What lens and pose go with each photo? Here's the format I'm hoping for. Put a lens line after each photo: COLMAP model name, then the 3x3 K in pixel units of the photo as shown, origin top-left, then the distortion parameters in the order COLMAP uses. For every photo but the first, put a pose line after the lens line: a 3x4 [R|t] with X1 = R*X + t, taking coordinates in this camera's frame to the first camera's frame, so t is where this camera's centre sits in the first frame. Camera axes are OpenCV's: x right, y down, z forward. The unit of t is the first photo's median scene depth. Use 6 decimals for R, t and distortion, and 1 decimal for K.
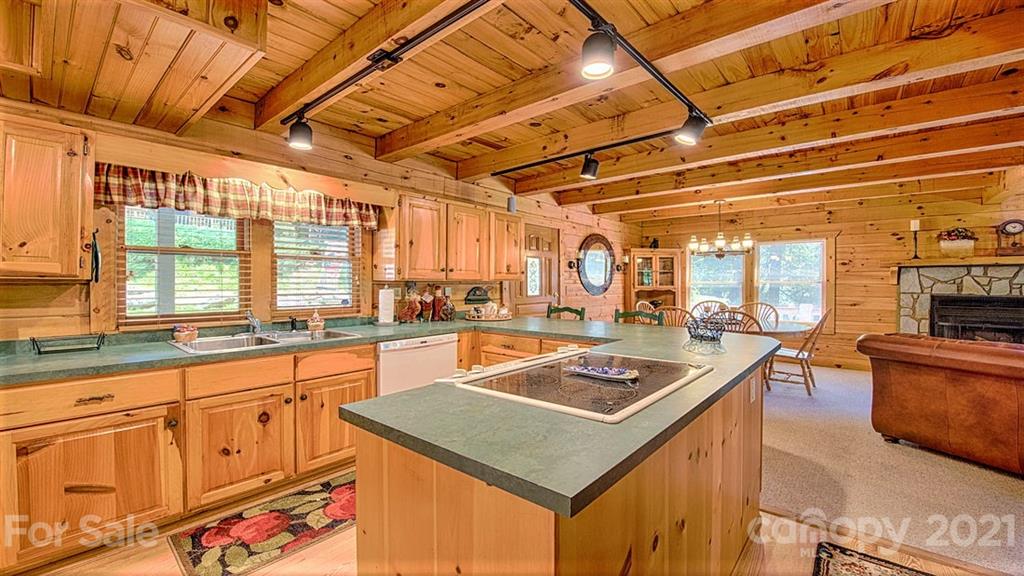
lens RADIAL K [[416.0, 0, 512.9], [0, 416.0, 286.1], [0, 0, 1]] dist [-0.022815, -0.000340]
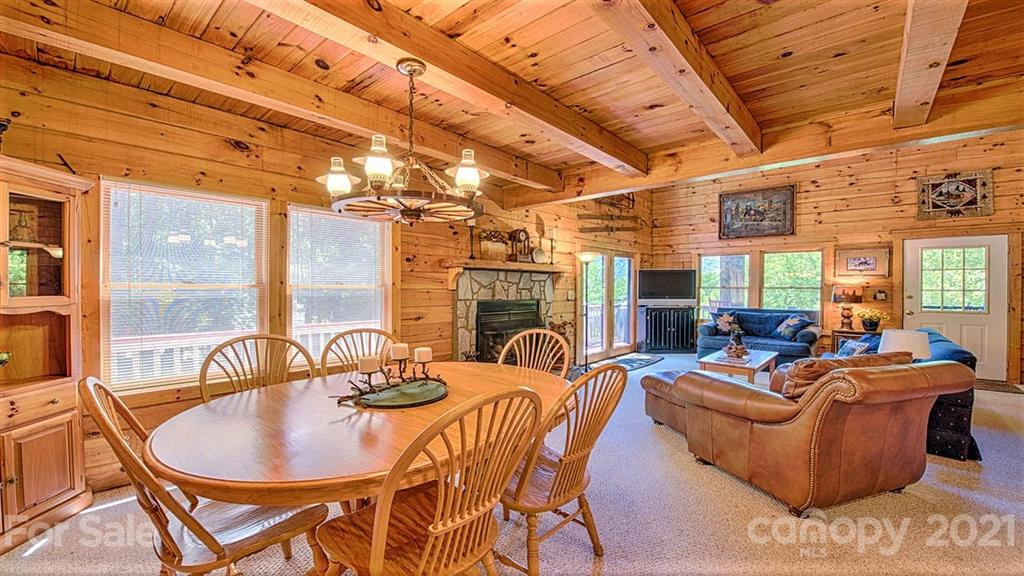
lens RADIAL K [[416.0, 0, 511.7], [0, 416.0, 287.0], [0, 0, 1]] dist [-0.022815, -0.000340]
pose [[0.017453, -0.005432, 0.999833, 0.119980], [-0.000468, 0.999985, 0.005441, -0.013474], [-0.999848, -0.000562, 0.017450, 0.871104]]
